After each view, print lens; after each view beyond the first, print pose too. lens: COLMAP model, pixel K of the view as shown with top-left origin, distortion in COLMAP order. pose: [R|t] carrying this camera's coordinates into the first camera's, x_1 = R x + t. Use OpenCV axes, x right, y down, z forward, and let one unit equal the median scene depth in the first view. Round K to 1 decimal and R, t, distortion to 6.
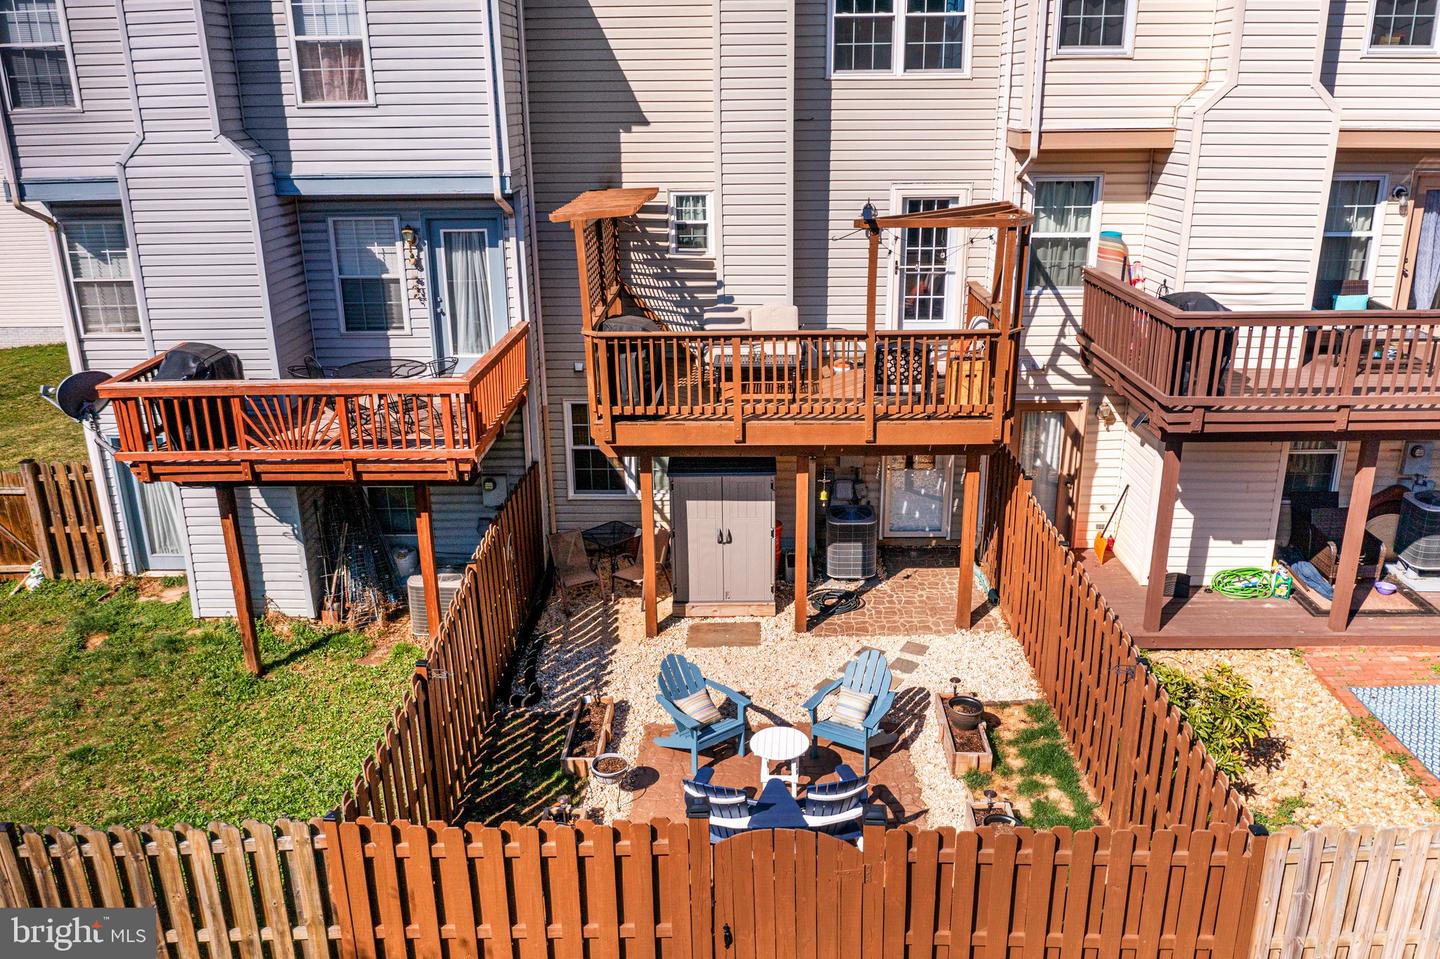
lens RADIAL K [[1140.4, 0, 720.0], [0, 1140.4, 479.5], [0, 0, 1]] dist [-0.020082, 0.006790]
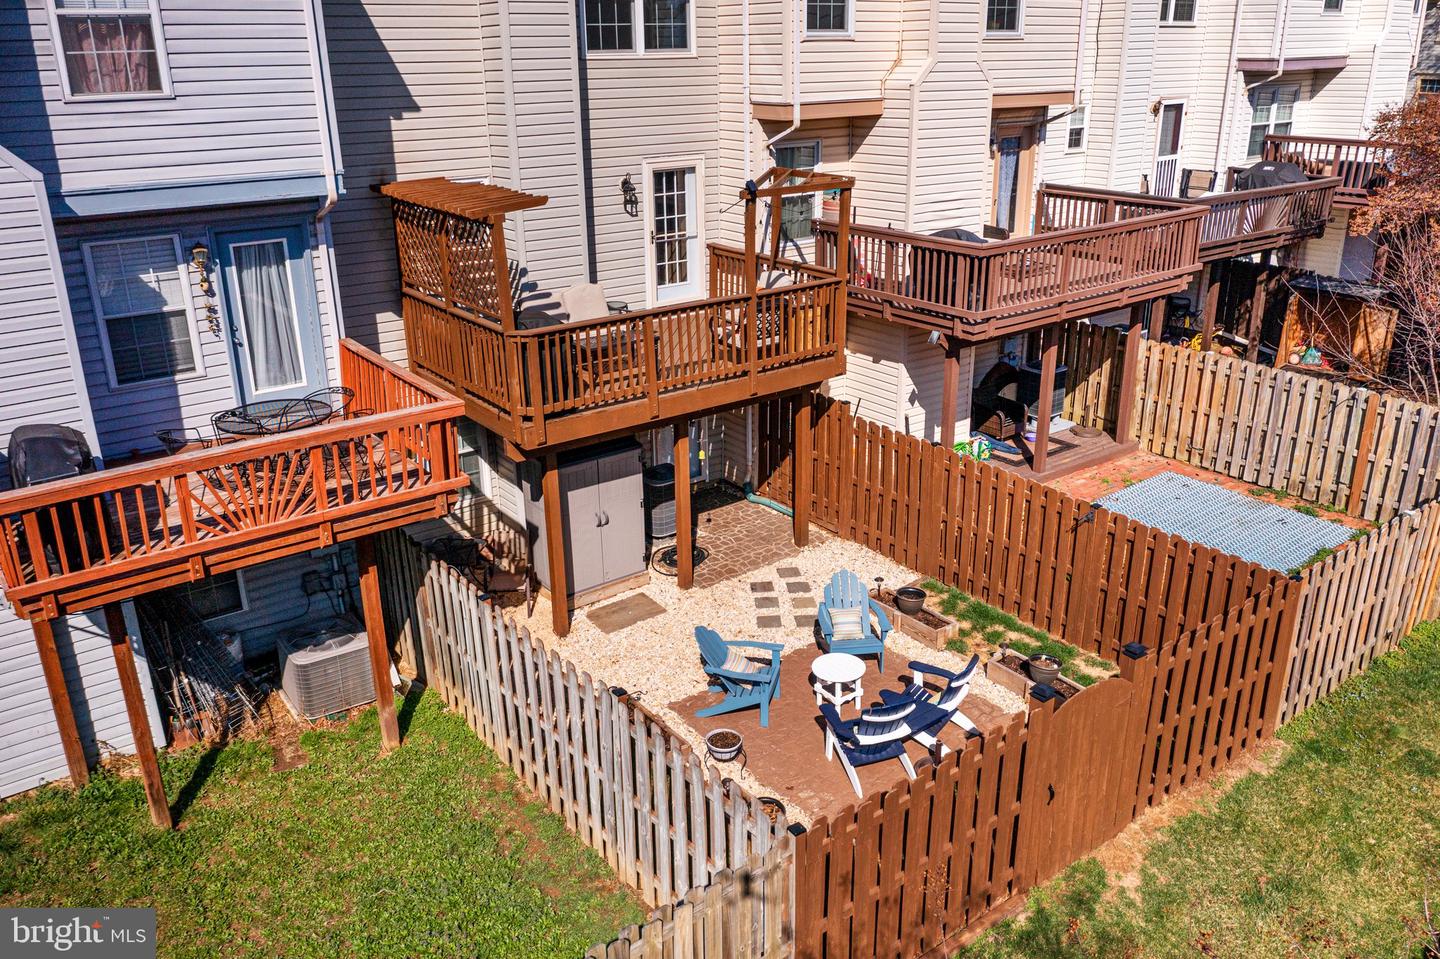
lens RADIAL K [[1140.4, 0, 720.0], [0, 1140.4, 479.5], [0, 0, 1]] dist [-0.020082, 0.006790]
pose [[0.783934, -0.220602, 0.580329, -0.503530], [0.206022, 0.974211, 0.092027, -0.056365], [-0.585664, 0.047417, 0.809166, 0.128949]]
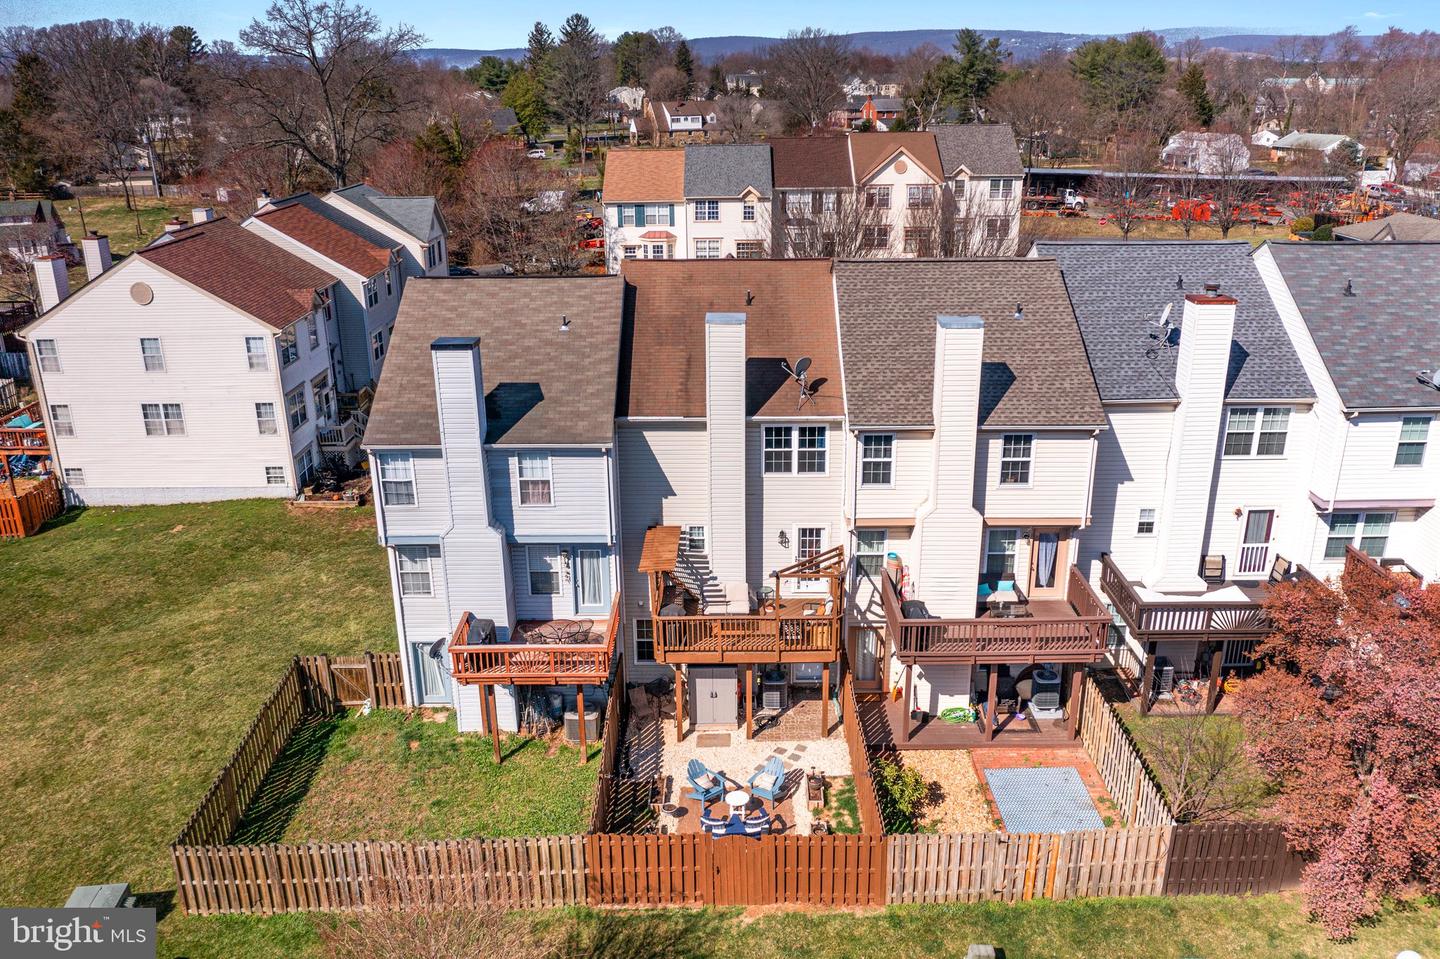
lens RADIAL K [[1150.0, 0, 717.0], [0, 1150.0, 485.2], [0, 0, 1]] dist [0.002387, -0.000025]
pose [[0.999864, -0.004947, 0.015702, -0.022300], [0.004610, 0.999759, 0.021444, -0.398929], [-0.015804, -0.021368, 0.999647, -1.179956]]
